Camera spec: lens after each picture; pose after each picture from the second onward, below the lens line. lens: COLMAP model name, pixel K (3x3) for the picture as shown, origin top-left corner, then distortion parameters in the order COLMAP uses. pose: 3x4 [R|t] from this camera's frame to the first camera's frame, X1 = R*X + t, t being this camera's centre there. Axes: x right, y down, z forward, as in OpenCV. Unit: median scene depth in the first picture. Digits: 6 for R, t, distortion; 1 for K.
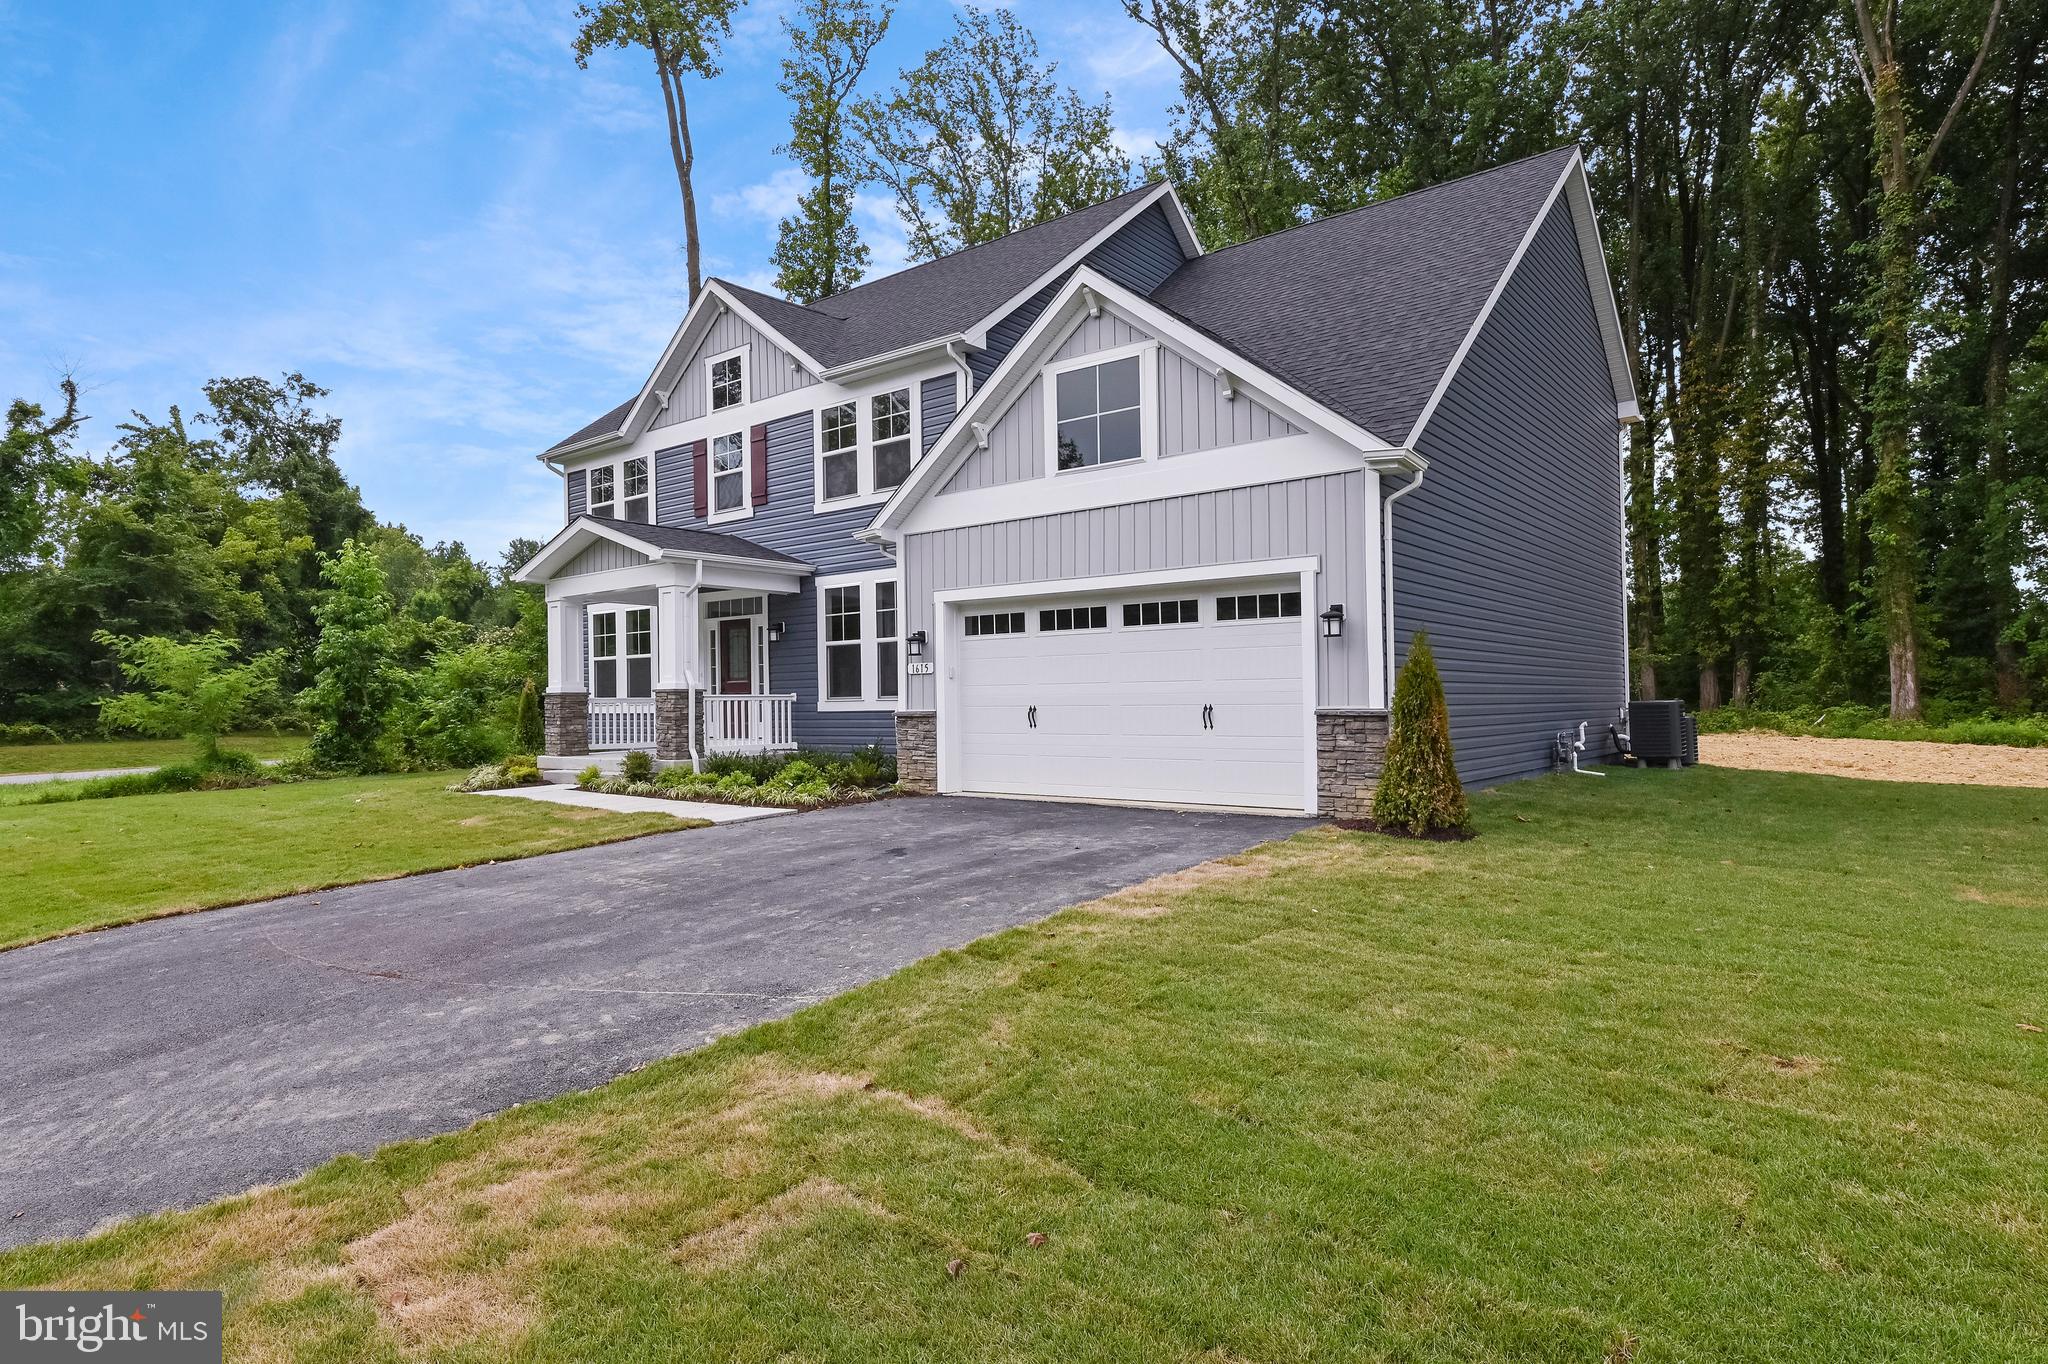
lens RADIAL K [[1107.2, 0, 1022.3], [0, 1107.2, 689.5], [0, 0, 1]] dist [-0.001129, -0.000025]
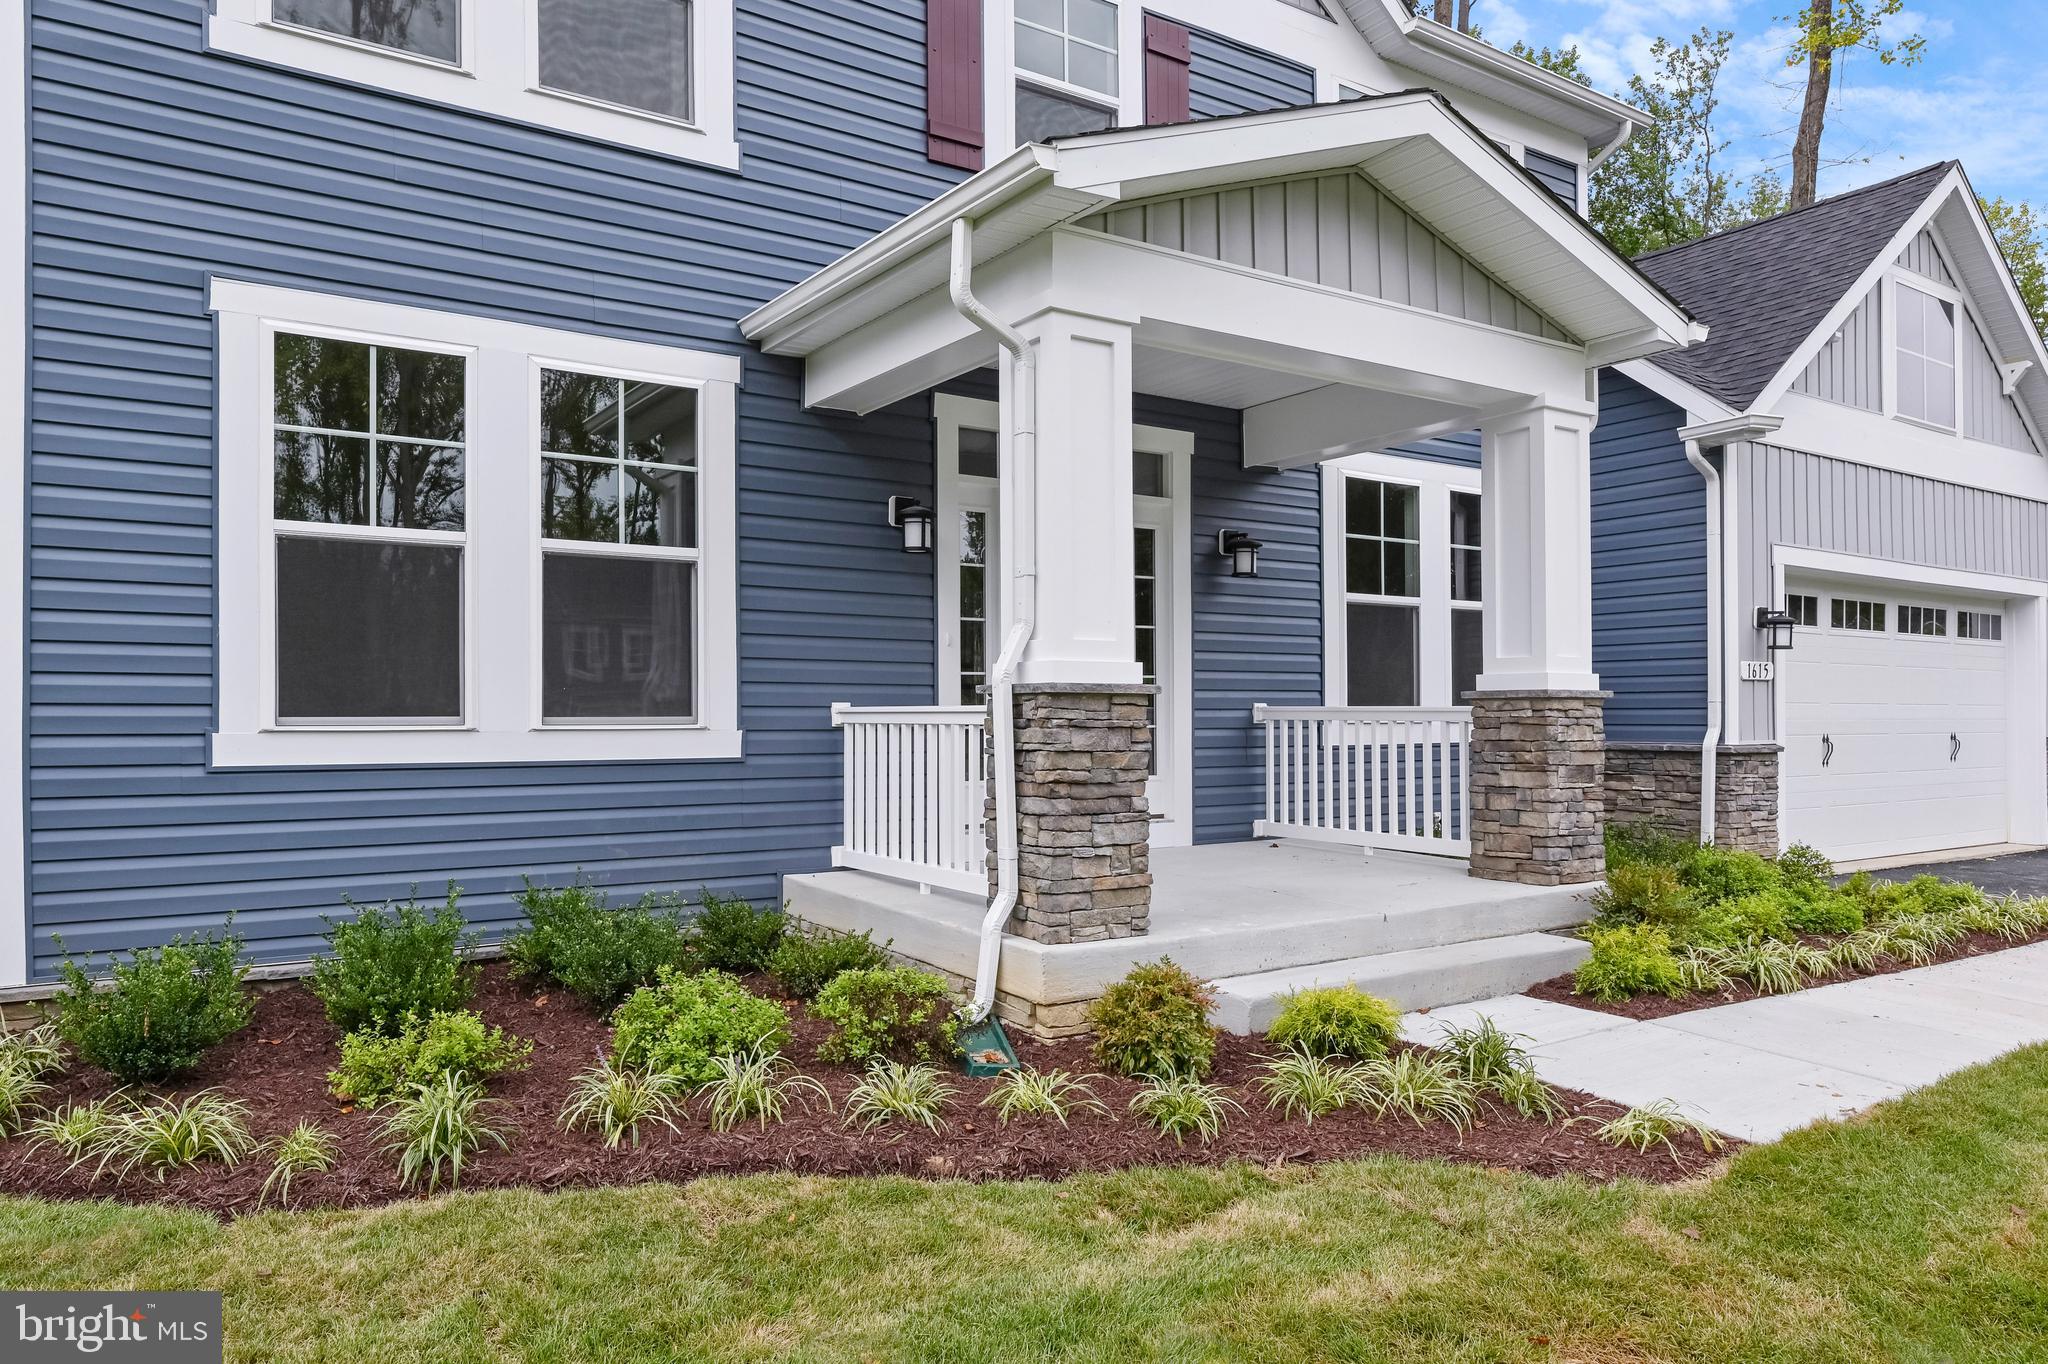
lens RADIAL K [[1321.2, 0, 1024.1], [0, 1321.2, 692.5], [0, 0, 1]] dist [-0.002863, -0.000297]
pose [[0.293578, 0.010177, 0.955881, -0.763273], [-0.016829, 0.999843, -0.005476, 0.002071], [-0.955787, -0.014479, 0.293703, 1.014689]]
